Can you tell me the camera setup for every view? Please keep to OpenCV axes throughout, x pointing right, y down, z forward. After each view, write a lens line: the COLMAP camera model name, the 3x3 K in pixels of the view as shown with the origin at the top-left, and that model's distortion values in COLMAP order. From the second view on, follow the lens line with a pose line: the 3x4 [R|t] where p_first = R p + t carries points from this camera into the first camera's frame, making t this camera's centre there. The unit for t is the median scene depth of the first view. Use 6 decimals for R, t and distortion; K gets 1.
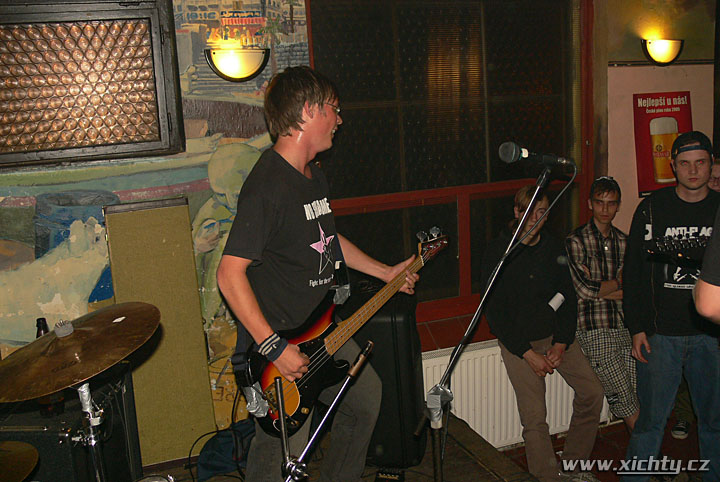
lens RADIAL K [[748.6, 0, 360.0], [0, 748.6, 241.0], [0, 0, 1]] dist [-0.208039, 0.237033]
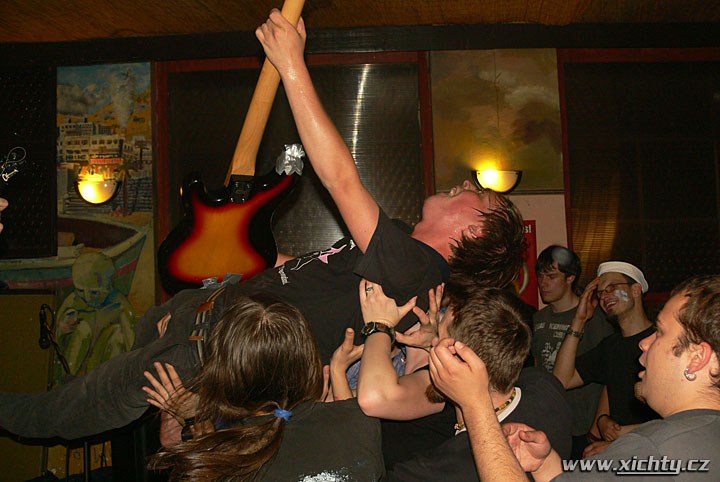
lens RADIAL K [[748.6, 0, 360.0], [0, 748.6, 241.0], [0, 0, 1]] dist [-0.208039, 0.237033]
pose [[0.940832, 0.010925, -0.338698, 0.724848], [-0.092319, 0.969939, -0.225156, 0.099148], [0.326056, 0.243102, 0.913558, -0.035504]]
